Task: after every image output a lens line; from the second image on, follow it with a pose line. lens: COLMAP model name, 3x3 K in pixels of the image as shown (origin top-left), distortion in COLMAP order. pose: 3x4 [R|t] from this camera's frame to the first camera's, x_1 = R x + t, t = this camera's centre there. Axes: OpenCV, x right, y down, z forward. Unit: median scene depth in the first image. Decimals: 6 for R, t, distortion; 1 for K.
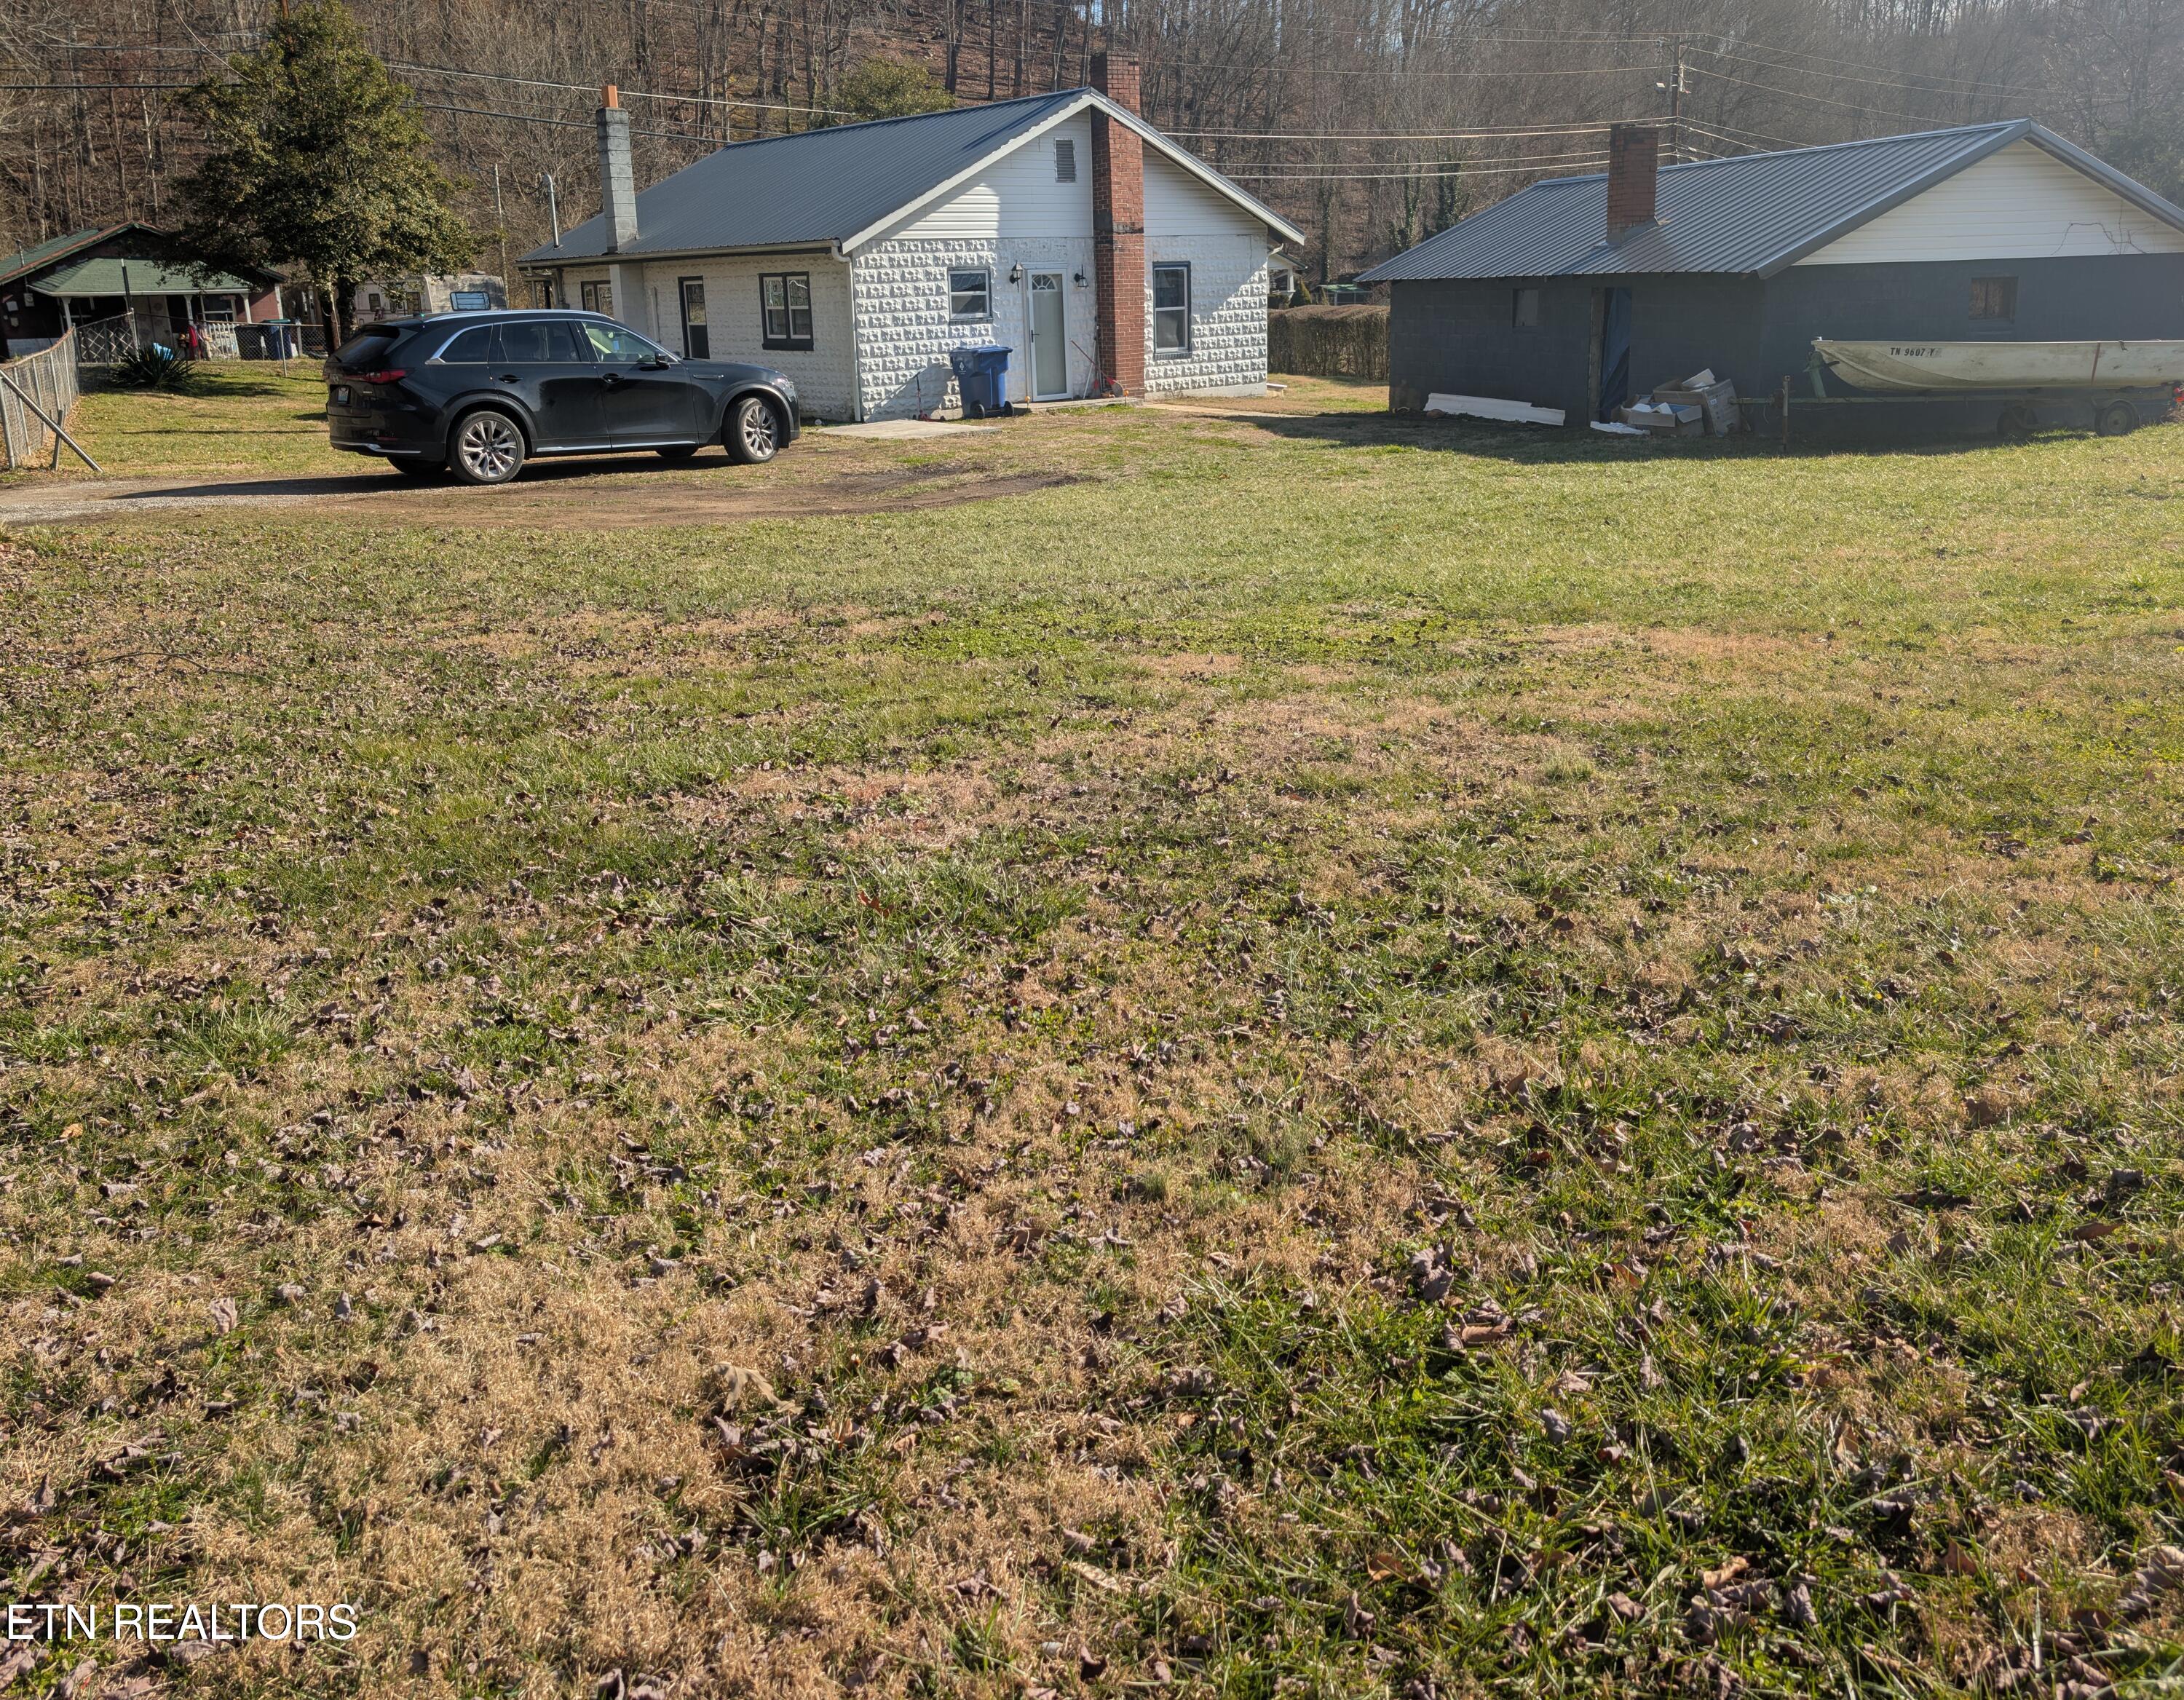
lens RADIAL K [[1766.1, 0, 1092.0], [0, 1766.1, 850.0], [0, 0, 1]] dist [0.005220, 0.000539]
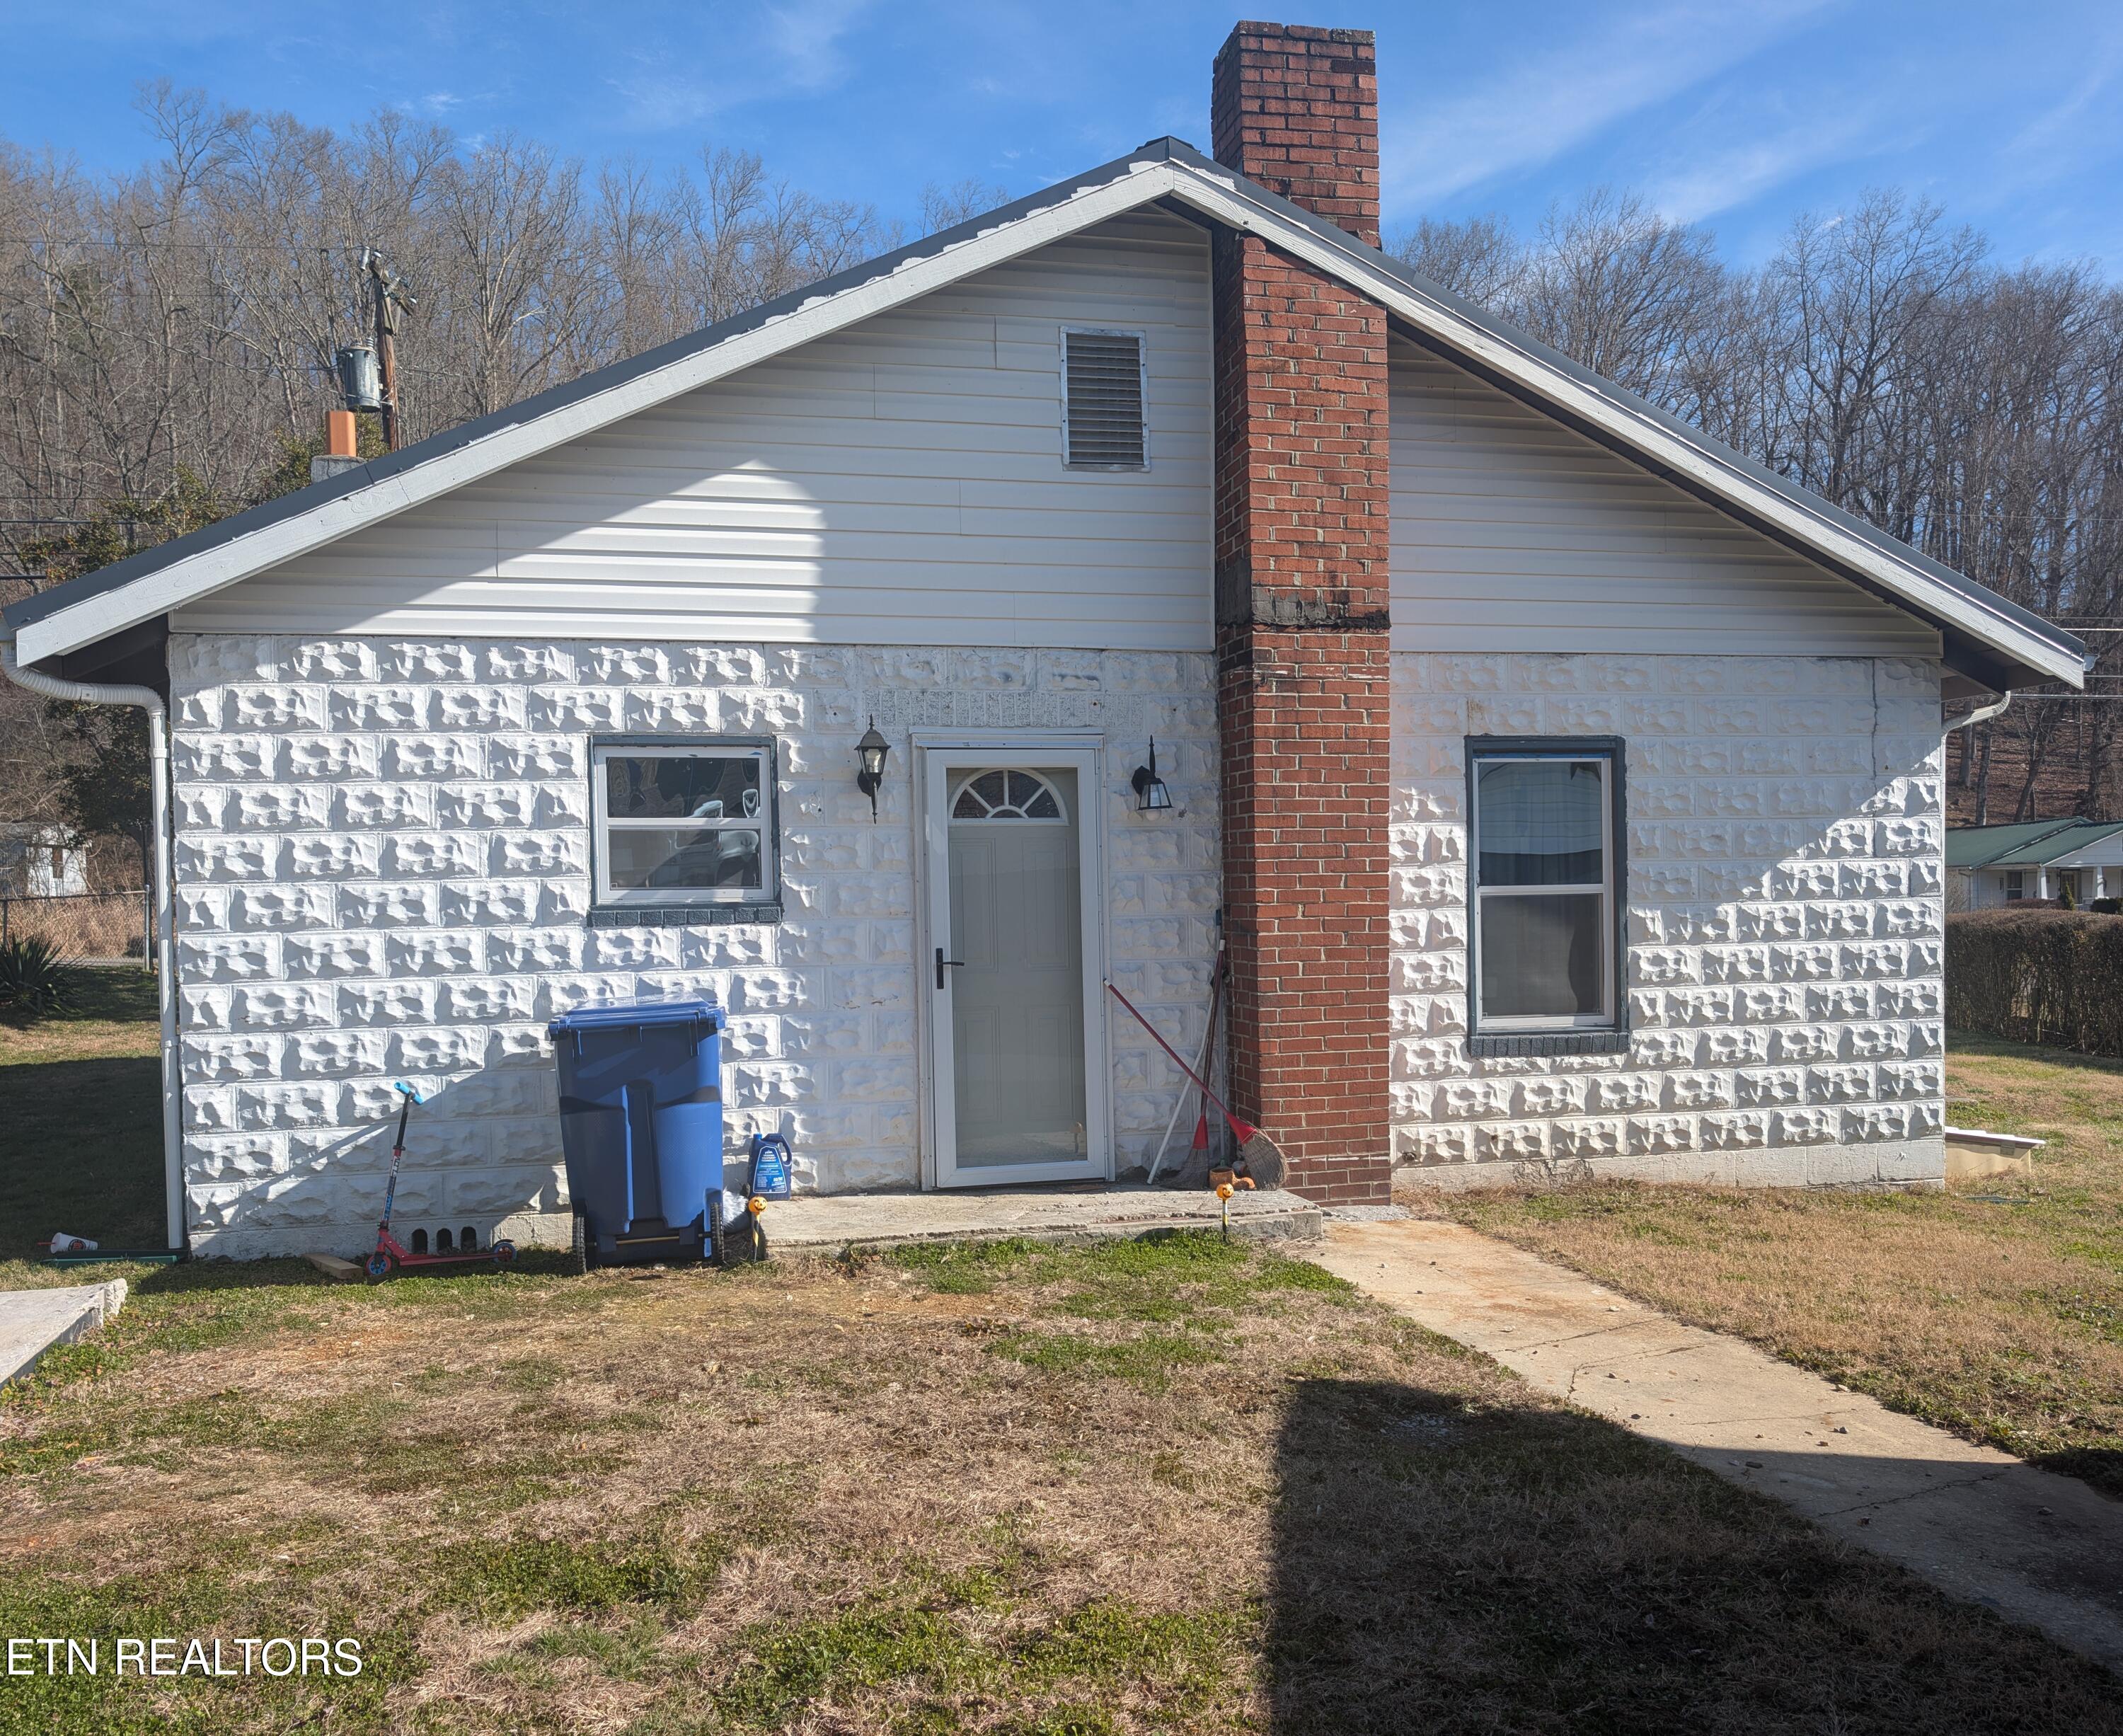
lens RADIAL K [[1618.6, 0, 1061.5], [0, 1618.6, 868.0], [0, 0, 1]] dist [0.004151, 0.000517]
pose [[0.885749, 0.025601, -0.463459, 0.107277], [-0.157152, 0.956050, -0.247532, -0.252250], [0.436753, 0.292084, 0.850843, 0.804149]]
